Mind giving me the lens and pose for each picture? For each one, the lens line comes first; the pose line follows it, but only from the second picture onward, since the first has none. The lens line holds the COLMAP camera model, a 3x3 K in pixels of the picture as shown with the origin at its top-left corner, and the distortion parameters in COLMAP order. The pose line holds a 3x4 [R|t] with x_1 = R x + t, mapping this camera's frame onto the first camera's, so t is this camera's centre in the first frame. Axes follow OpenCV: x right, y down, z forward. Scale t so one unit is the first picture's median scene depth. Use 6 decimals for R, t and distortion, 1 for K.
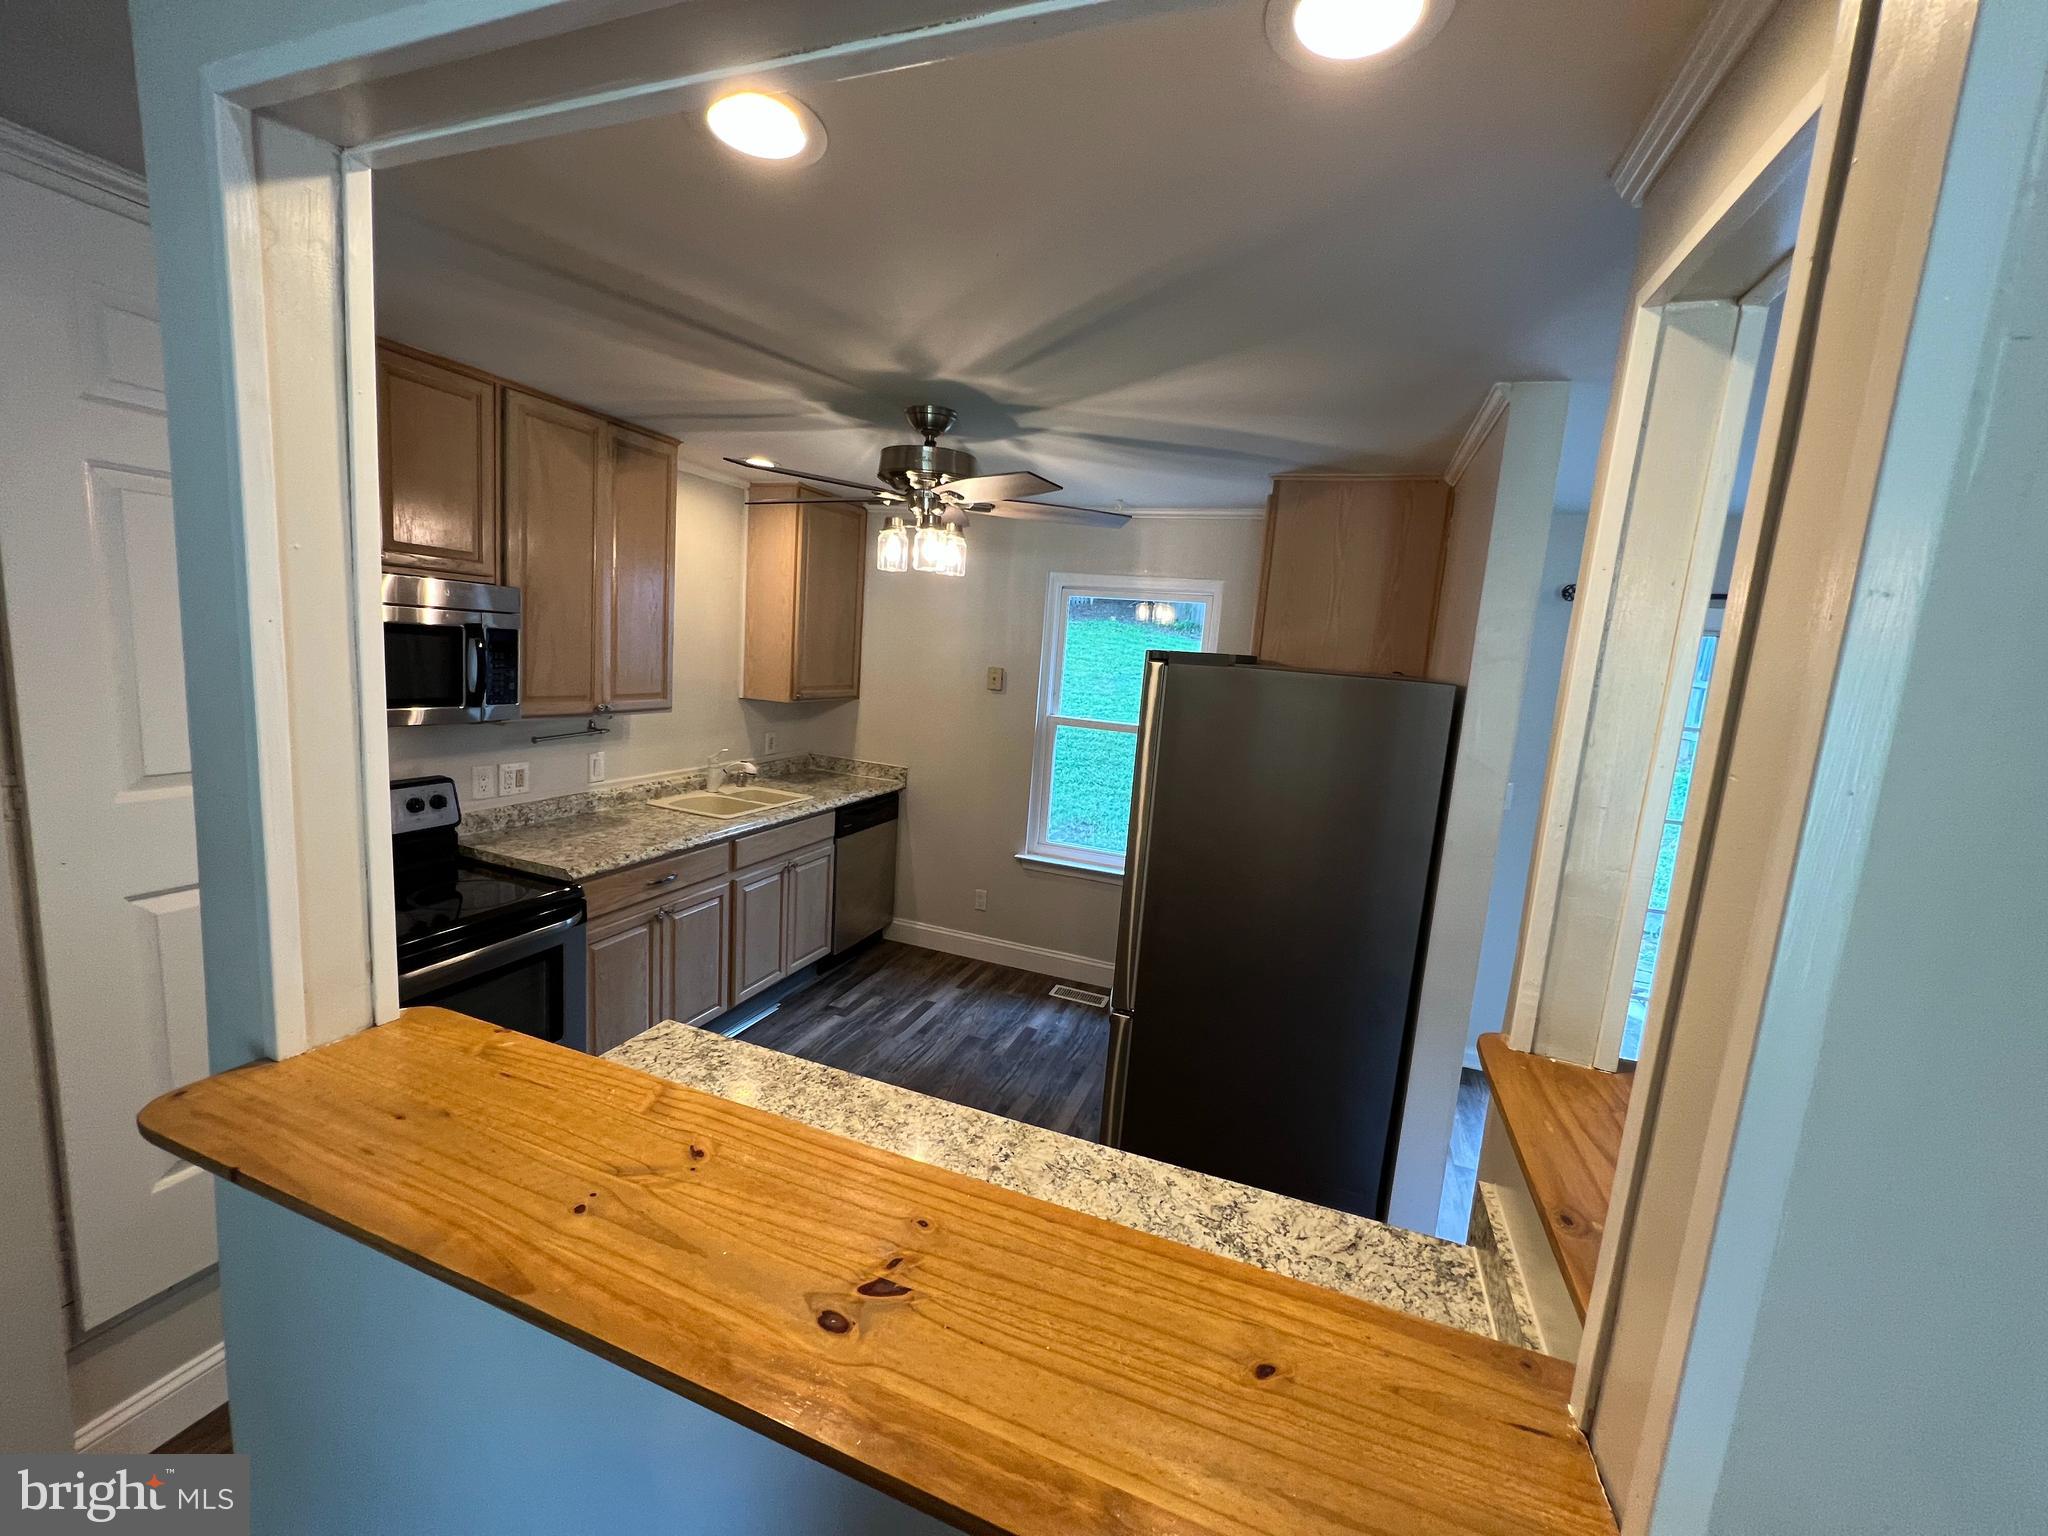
lens RADIAL K [[815.7, 0, 1023.9], [0, 815.7, 758.8], [0, 0, 1]] dist [-0.000040, 0.000261]
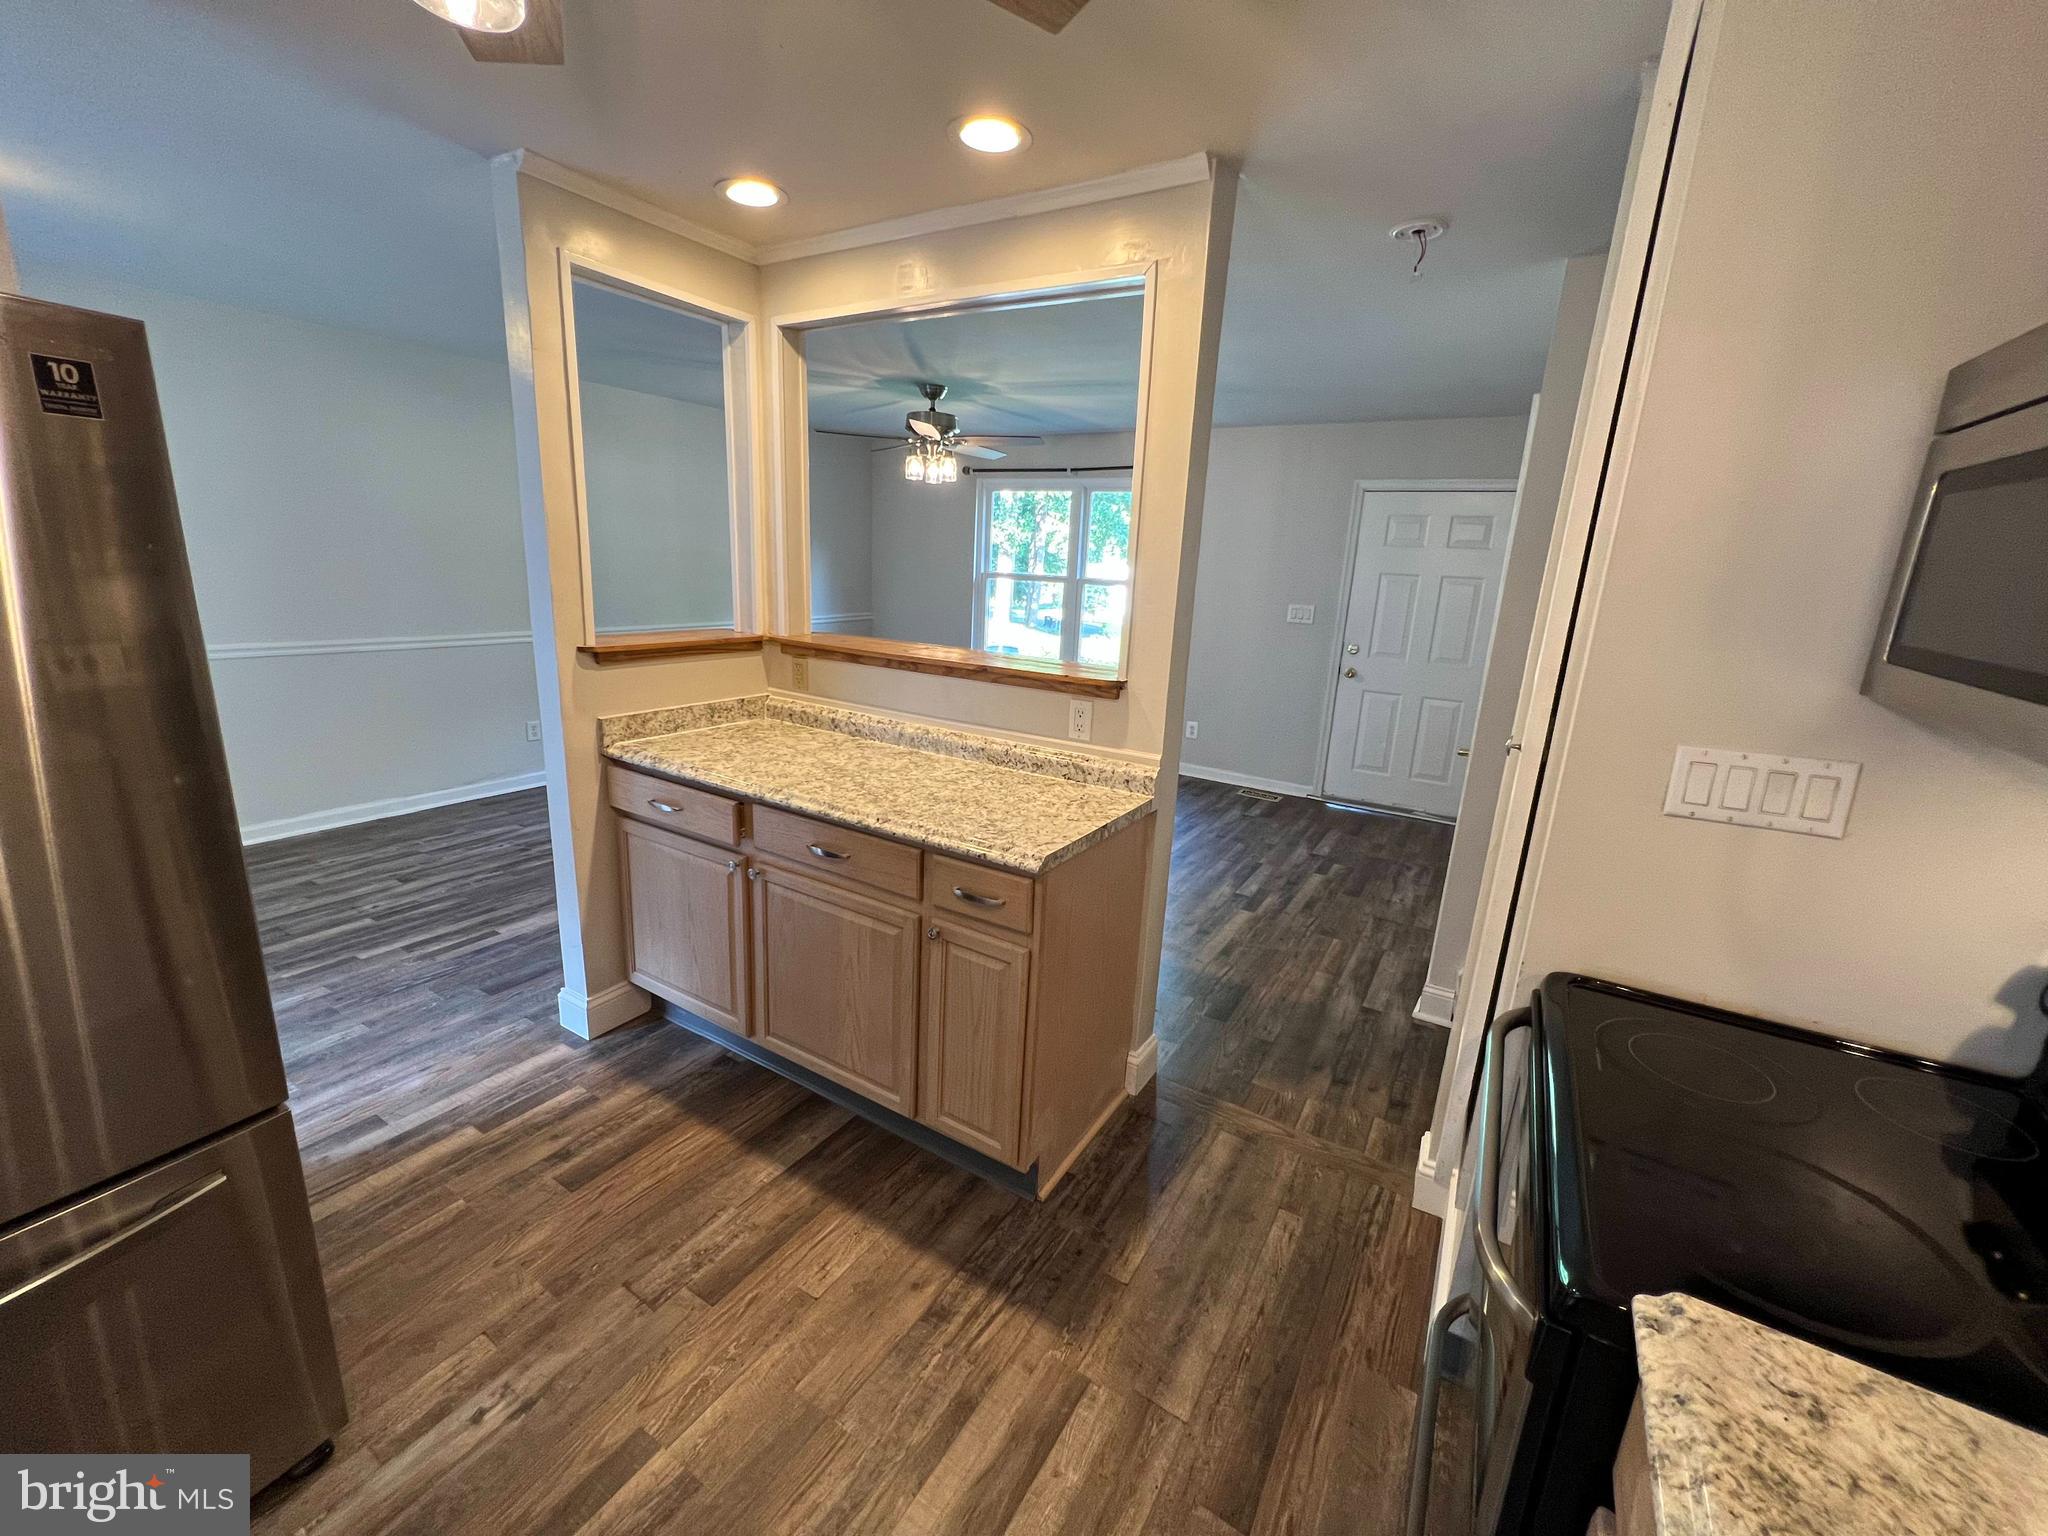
lens RADIAL K [[817.8, 0, 1022.5], [0, 817.8, 764.8], [0, 0, 1]] dist [-0.002568, -0.000076]
pose [[-0.973378, -0.163233, 0.160902, -0.279292], [-0.089477, 0.916920, 0.388910, -0.088860], [-0.211017, 0.364159, -0.907116, 0.949629]]
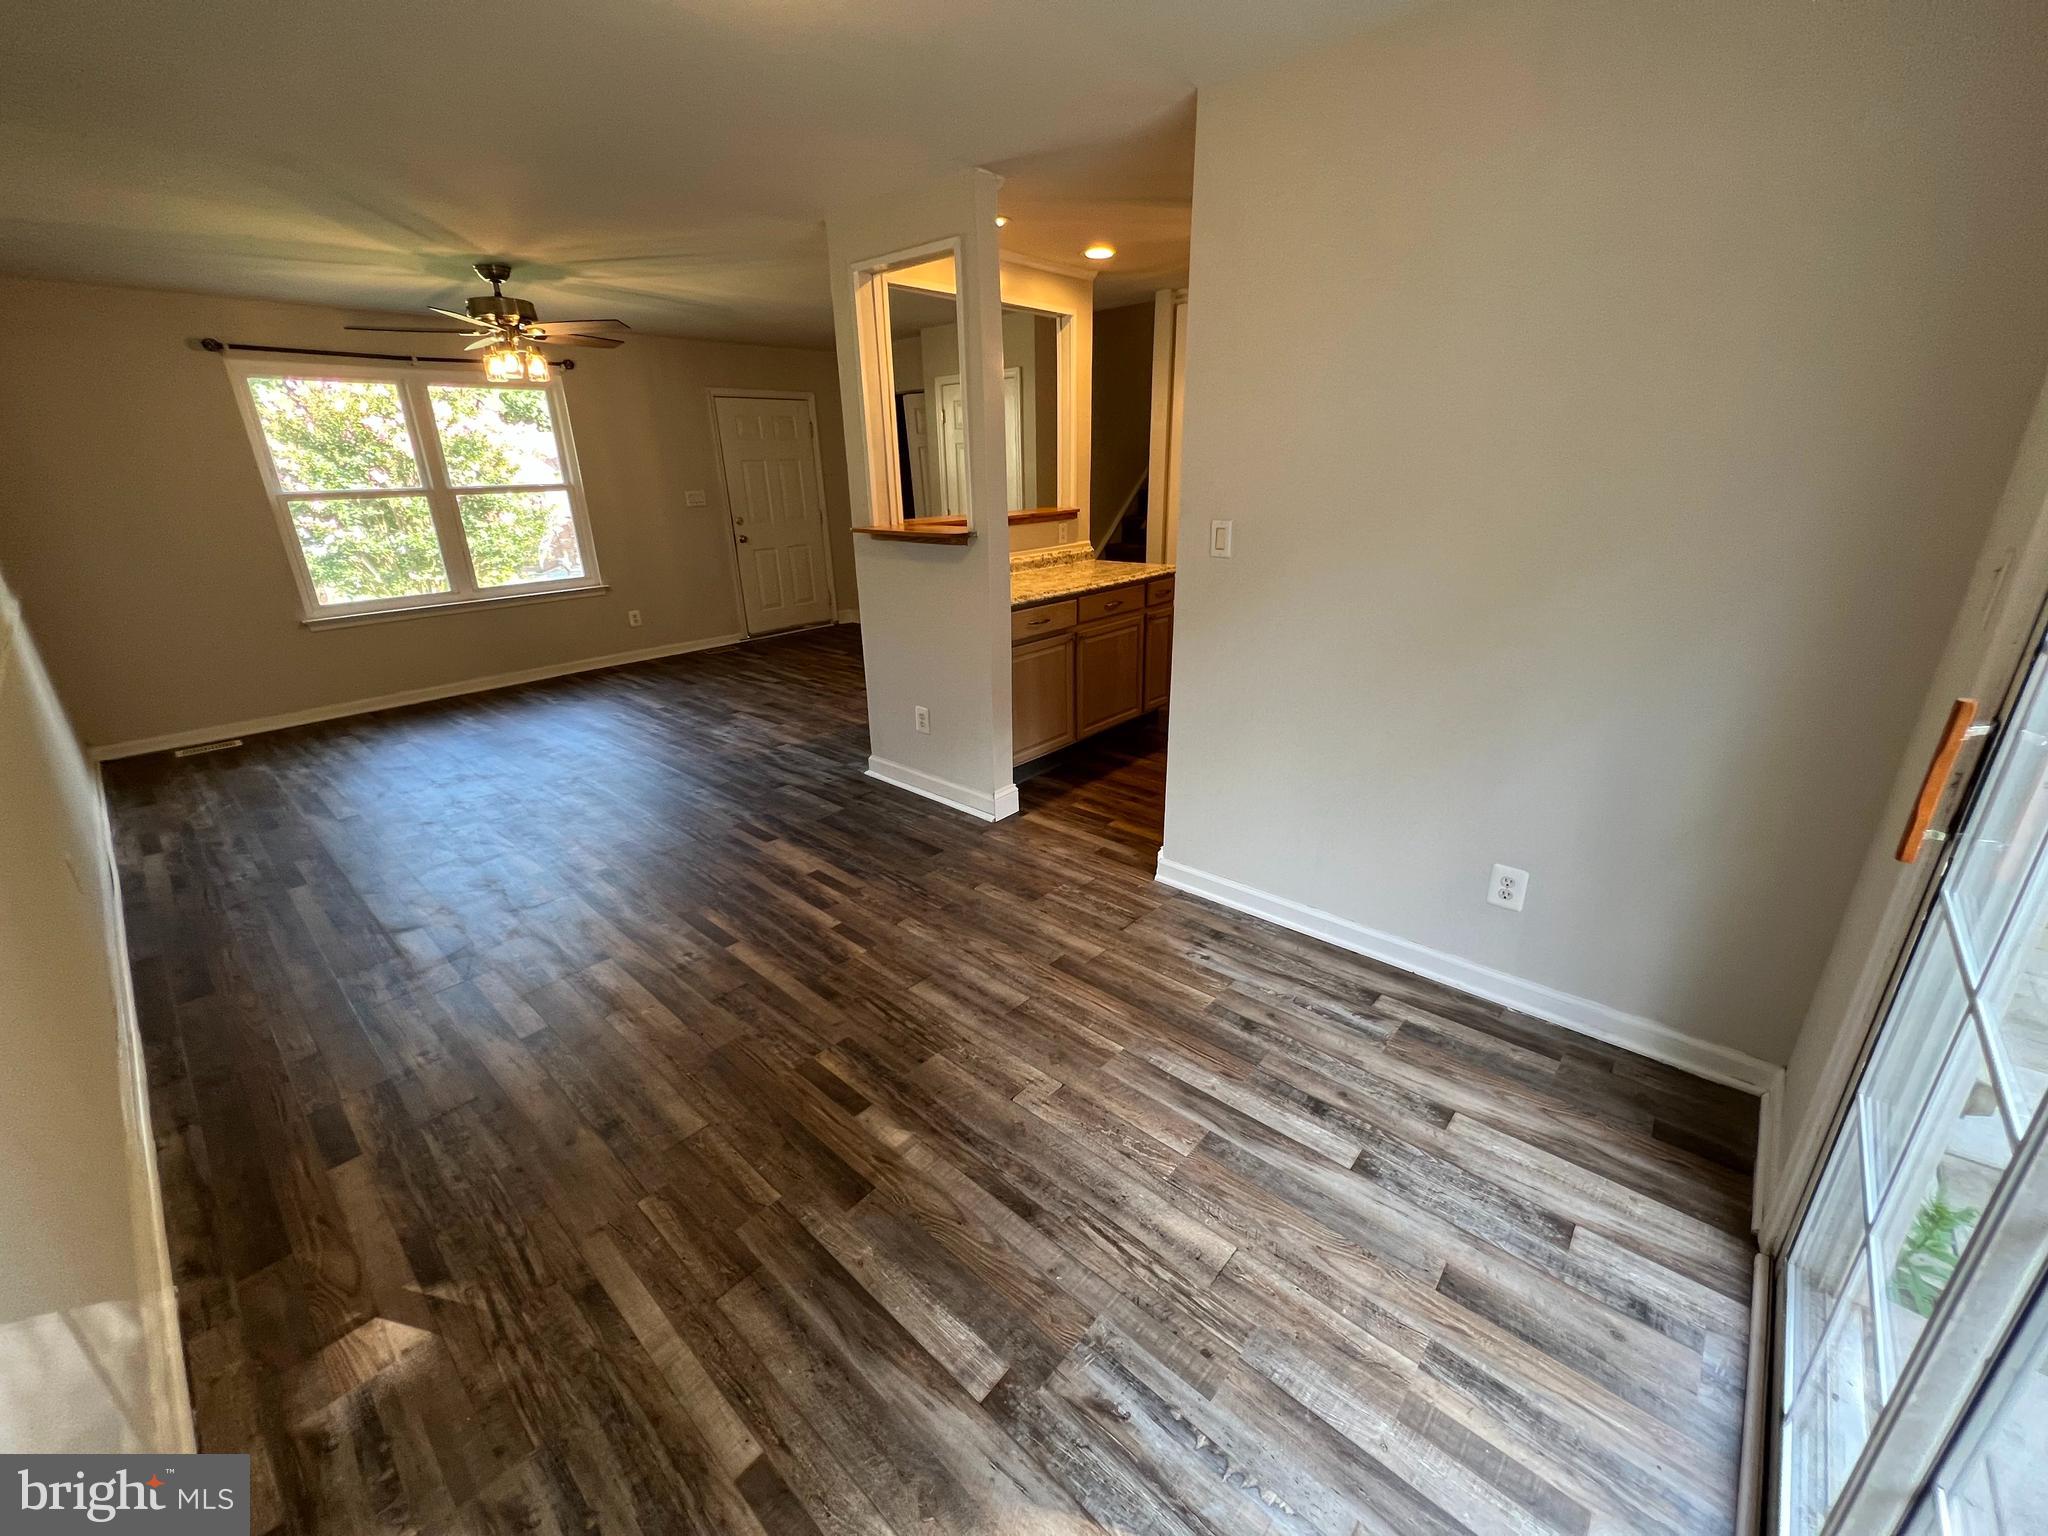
lens RADIAL K [[824.3, 0, 1017.8], [0, 824.3, 761.1], [0, 0, 1]] dist [0.002046, 0.000625]
pose [[-0.372291, 0.255163, -0.892352, 1.172544], [-0.135689, 0.936171, 0.324303, 0.057936], [0.918144, 0.241817, -0.313905, 0.767897]]
